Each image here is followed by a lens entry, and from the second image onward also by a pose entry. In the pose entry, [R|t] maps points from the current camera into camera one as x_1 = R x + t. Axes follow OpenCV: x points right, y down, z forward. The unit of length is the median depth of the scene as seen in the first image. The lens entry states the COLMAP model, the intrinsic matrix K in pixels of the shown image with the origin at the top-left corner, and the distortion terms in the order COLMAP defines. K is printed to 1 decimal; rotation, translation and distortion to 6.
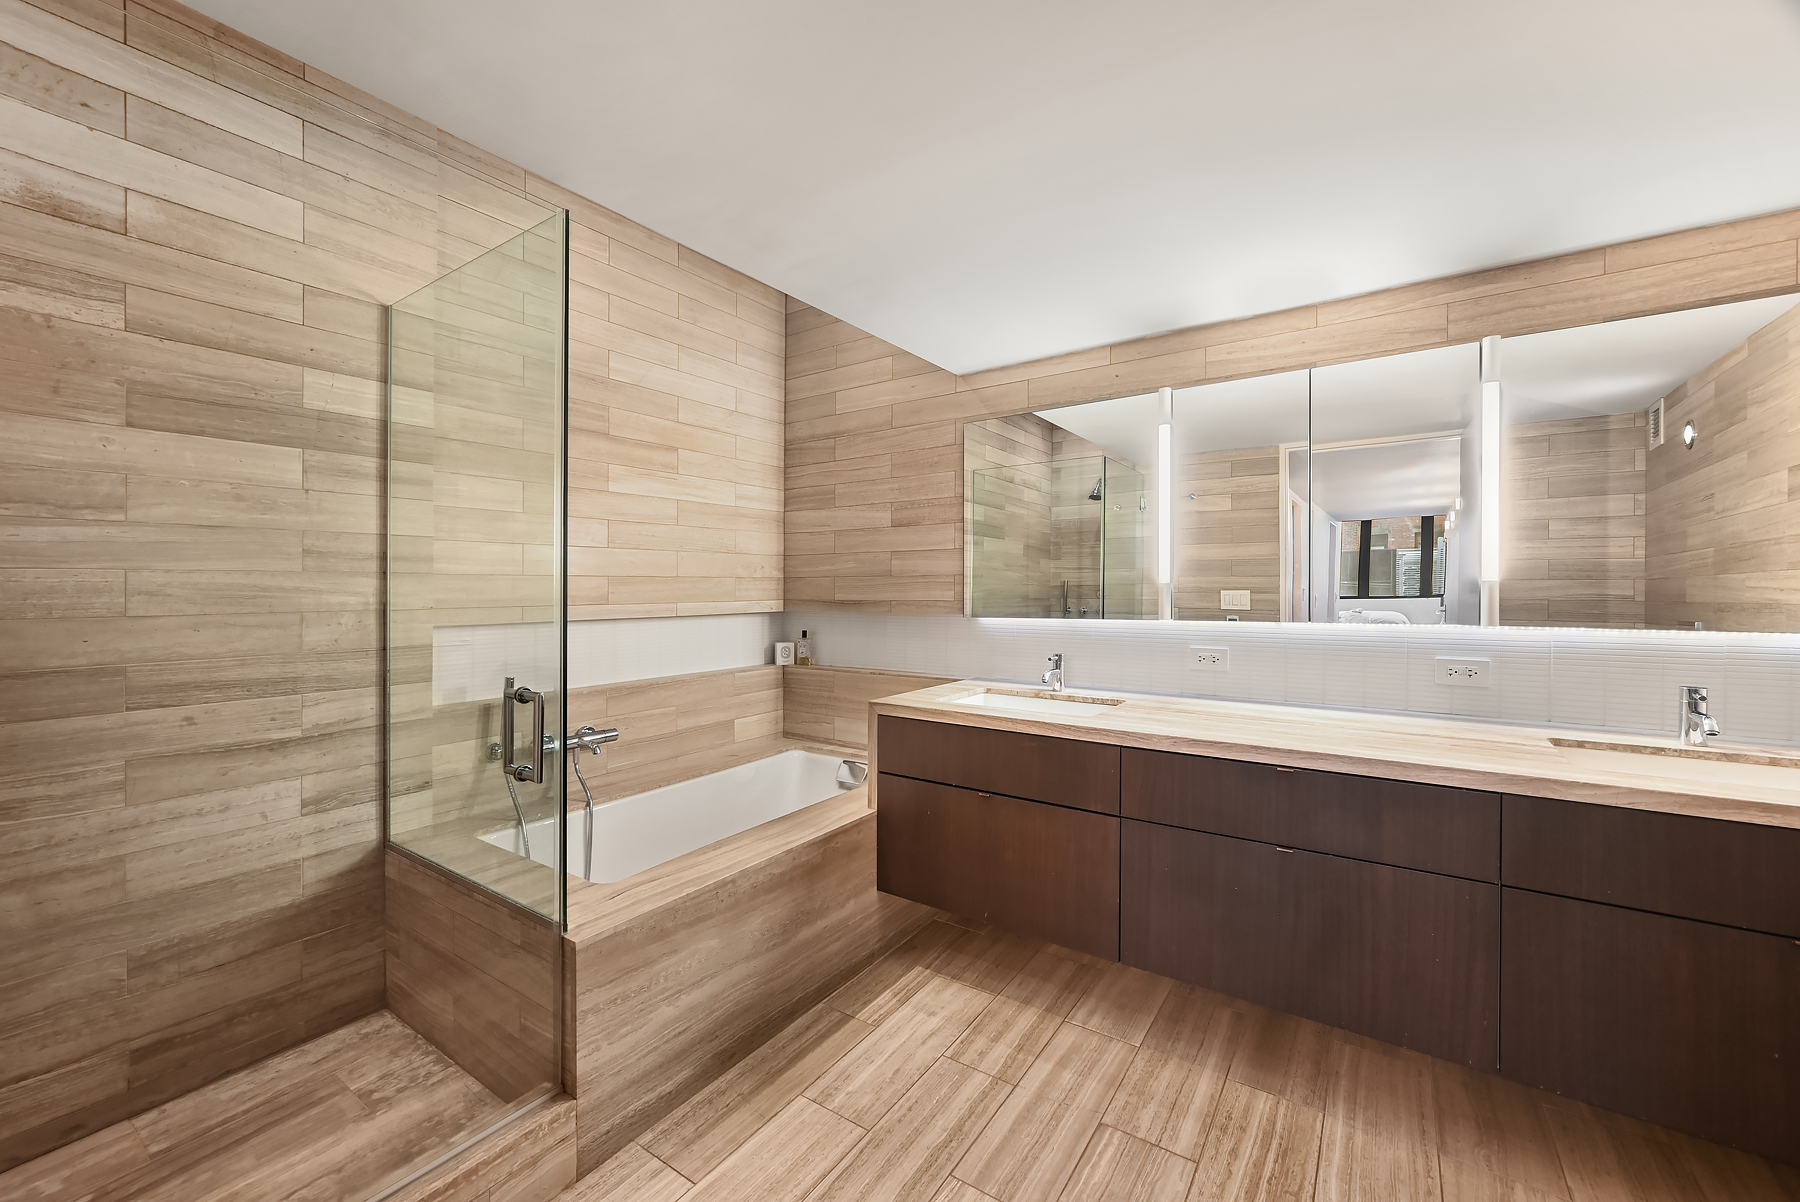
lens RADIAL K [[710.3, 0, 900.0], [0, 710.3, 601.0], [0, 0, 1]] dist [-0.000277, 0.000124]
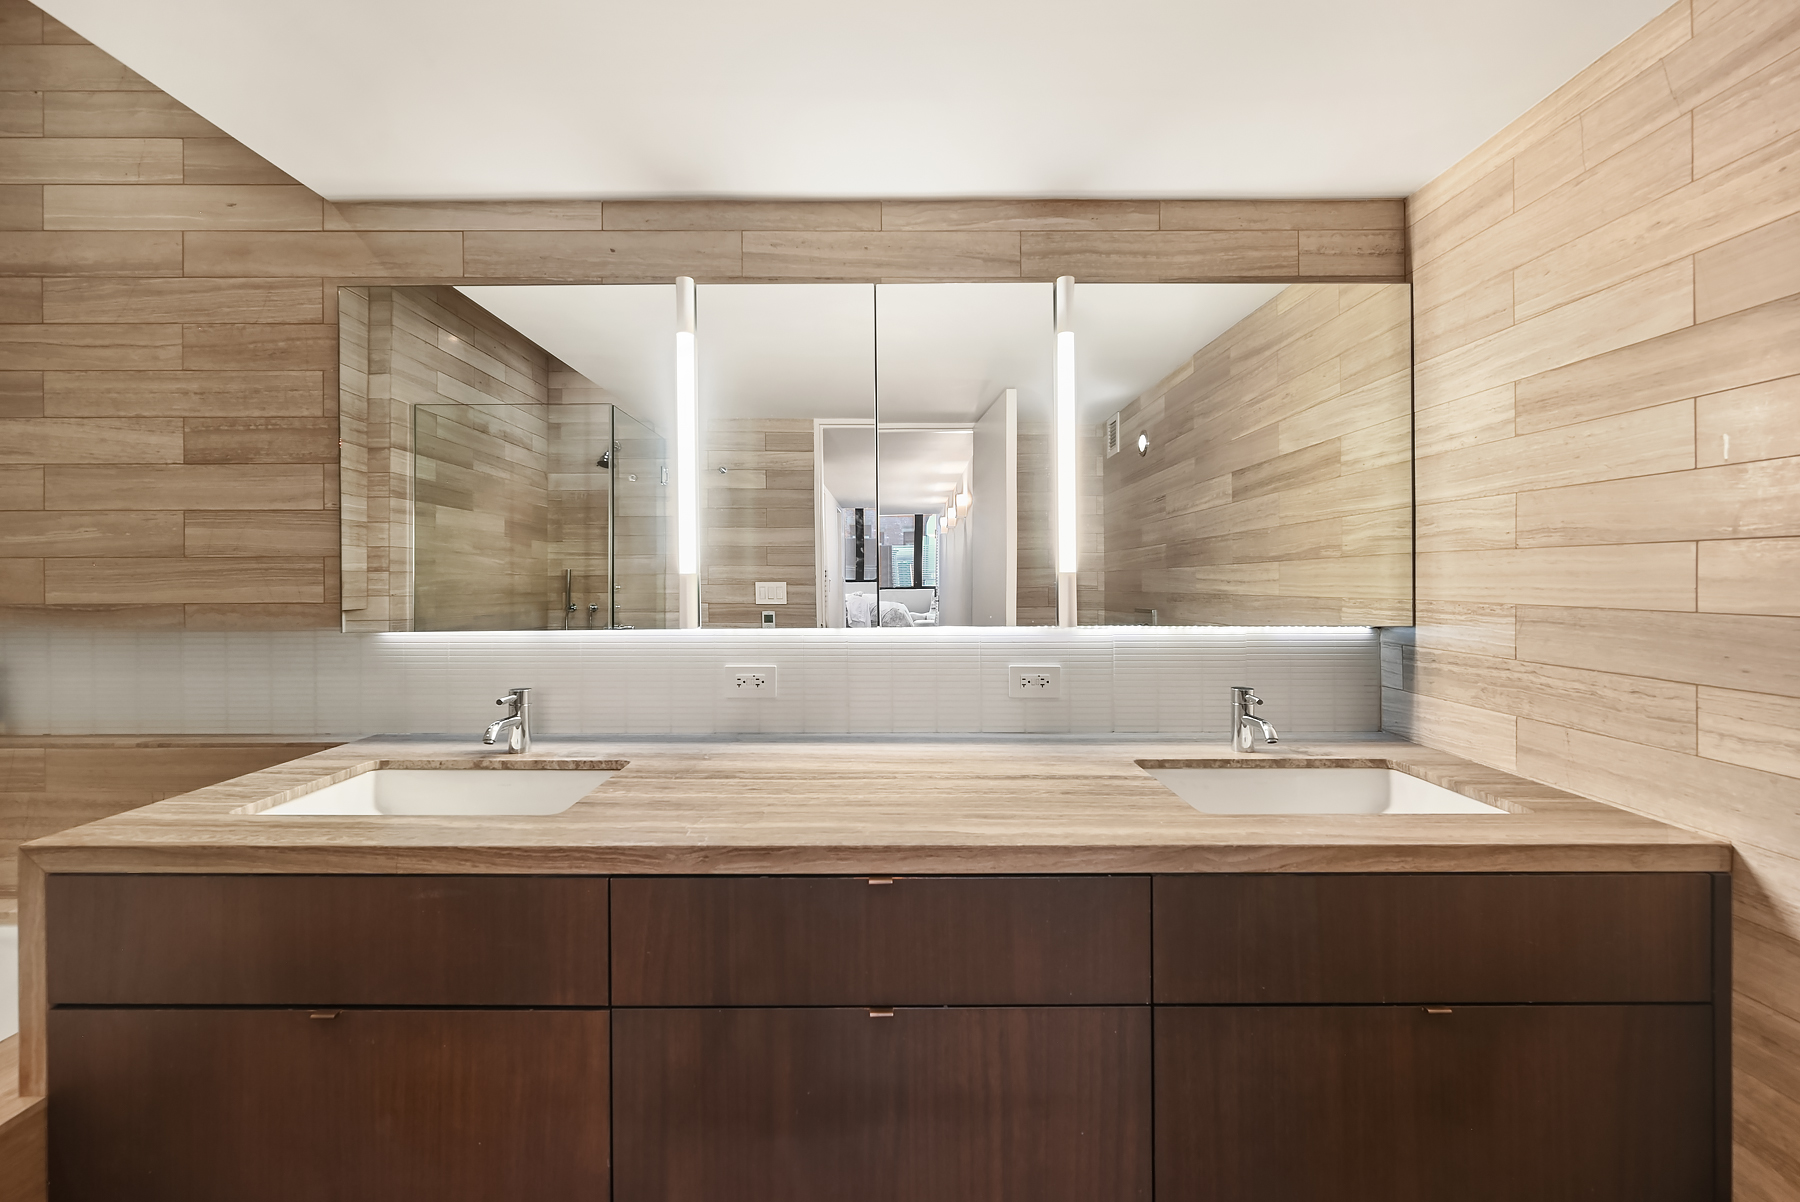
lens RADIAL K [[793.1, 0, 900.0], [0, 793.1, 601.0], [0, 0, 1]] dist [-0.003821, -0.000508]
pose [[0.819210, -0.015010, 0.573297, 0.089818], [0.009565, 0.999876, 0.012512, -0.005243], [-0.573414, -0.004766, 0.819252, 0.228584]]
